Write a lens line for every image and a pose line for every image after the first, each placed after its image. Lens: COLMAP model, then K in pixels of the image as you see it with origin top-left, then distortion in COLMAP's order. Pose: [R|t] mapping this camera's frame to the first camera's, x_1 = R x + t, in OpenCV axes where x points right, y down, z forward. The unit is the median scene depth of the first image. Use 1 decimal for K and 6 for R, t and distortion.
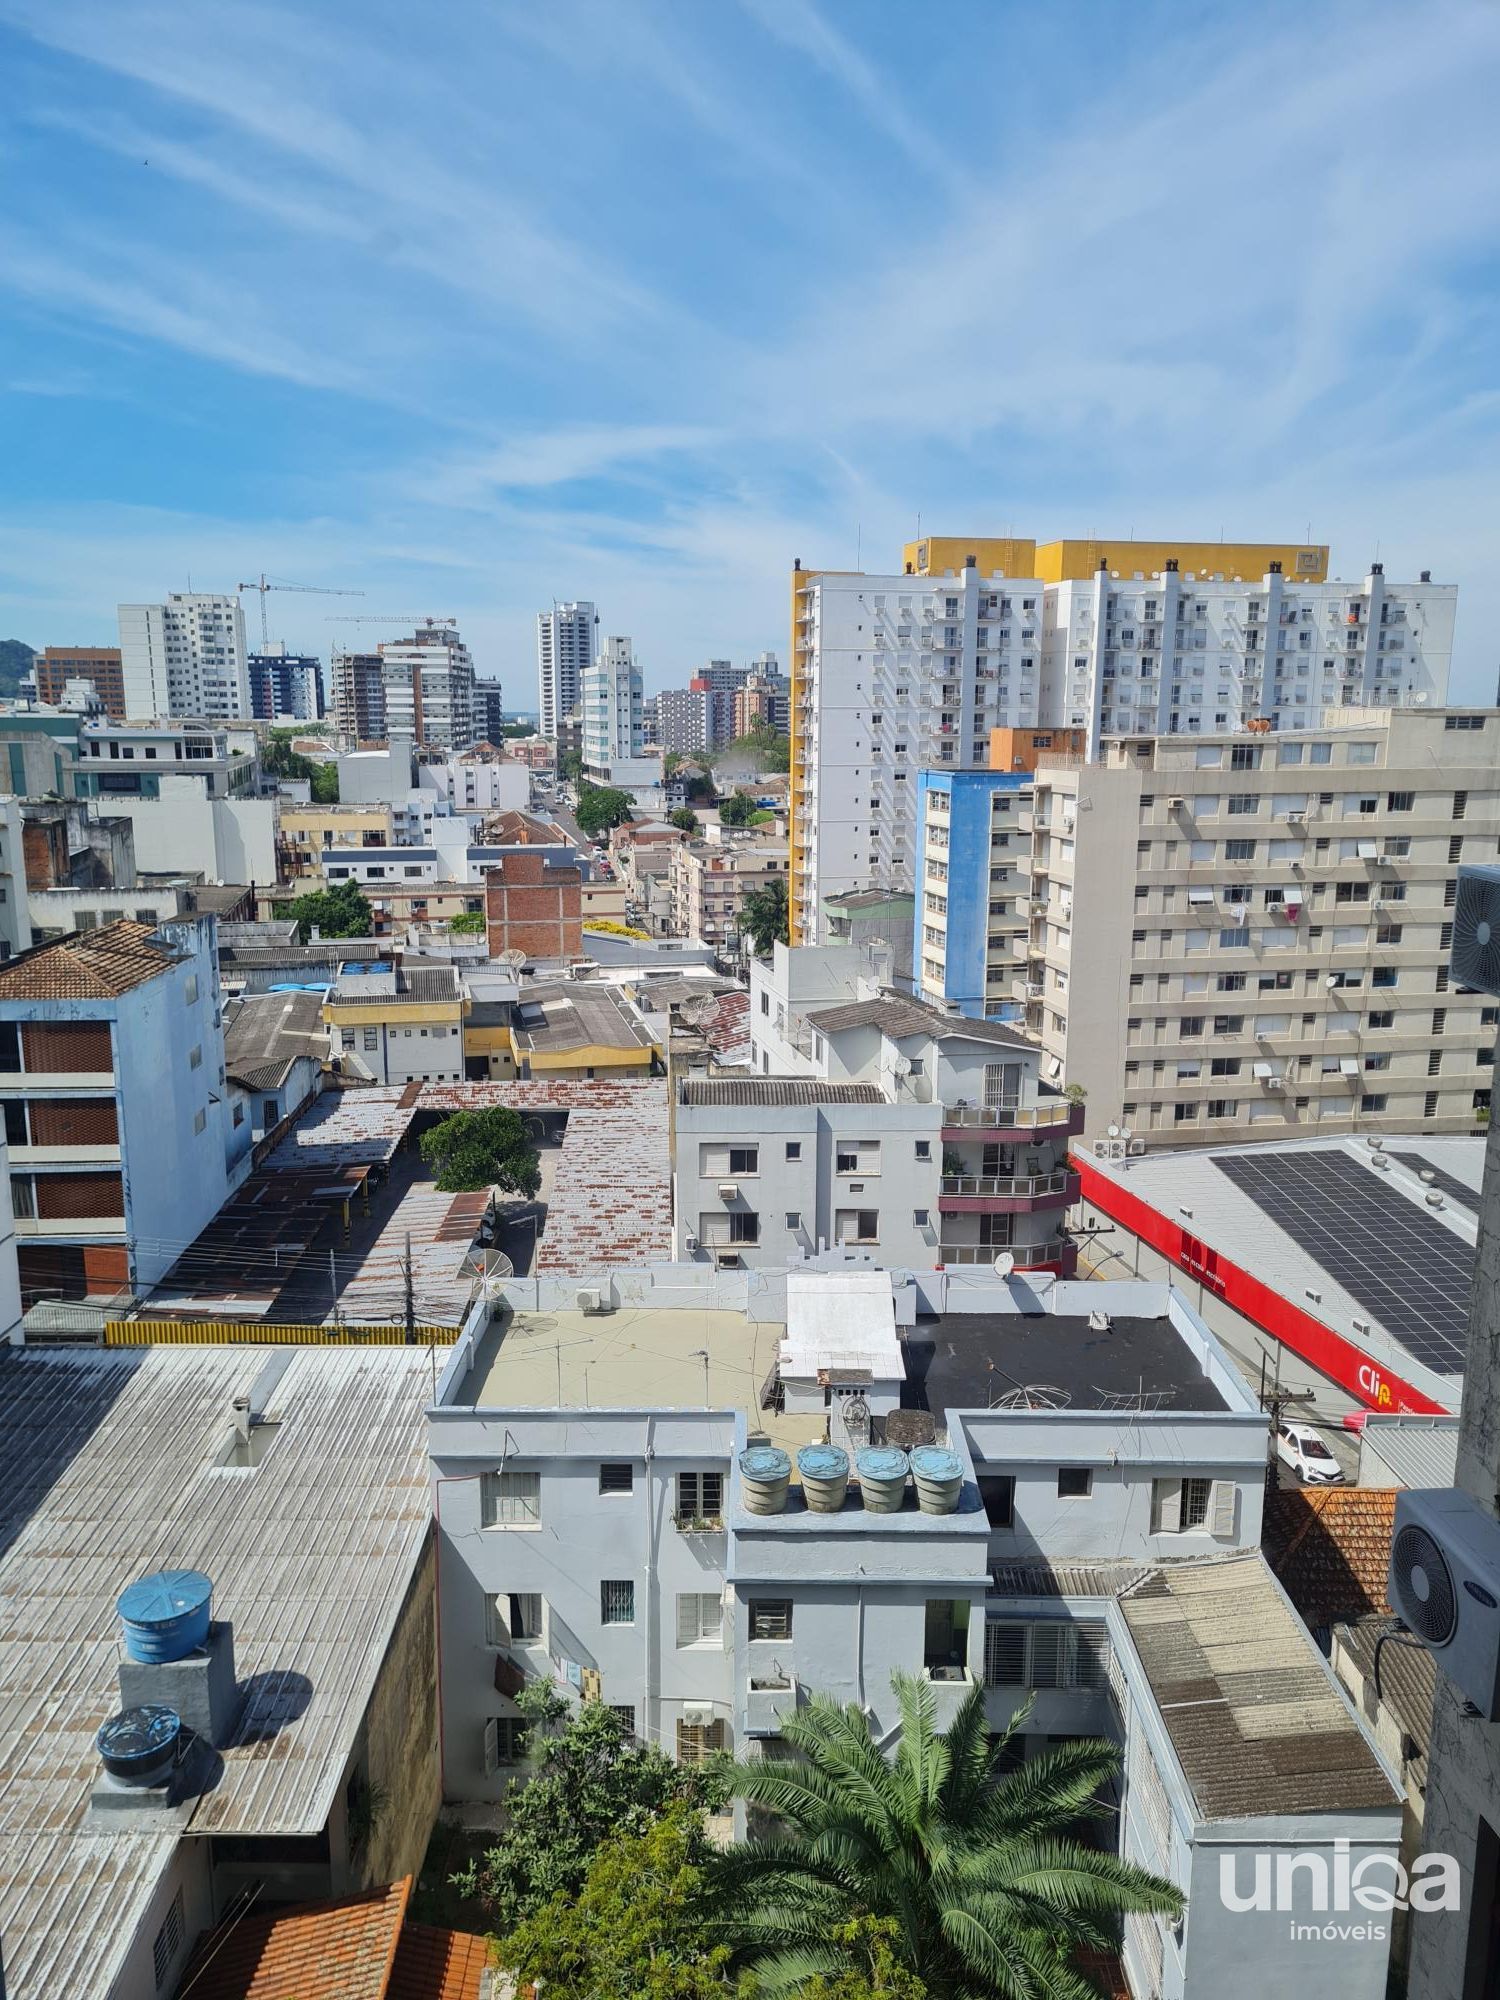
lens RADIAL K [[1539.5, 0, 750.0], [0, 1539.5, 1000.0], [0, 0, 1]] dist [0.037160, -0.008757]
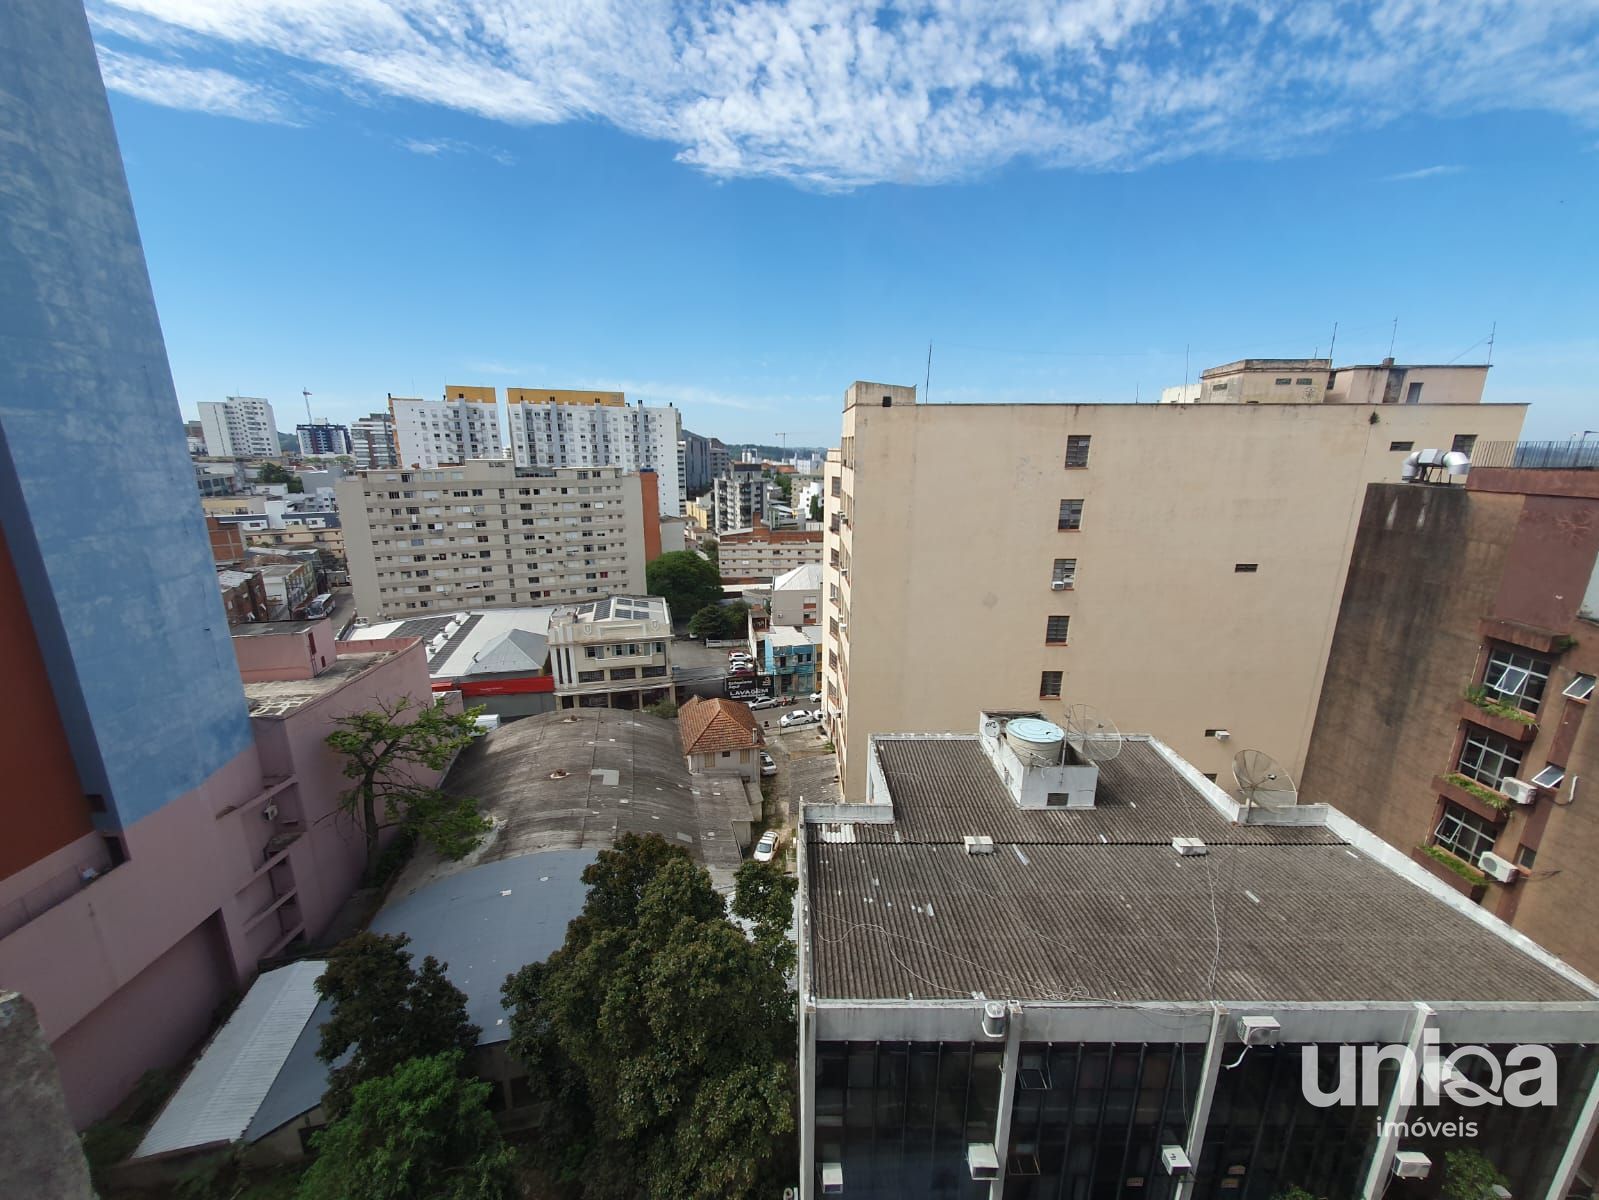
lens RADIAL K [[636.3, 0, 793.6], [0, 636.3, 607.0], [0, 0, 1]] dist [0.049032, -0.039025]
pose [[0.971449, -0.061874, 0.229037, 0.402721], [0.048016, 0.996690, 0.065597, 0.018946], [-0.232337, -0.052726, 0.971205, -0.171488]]
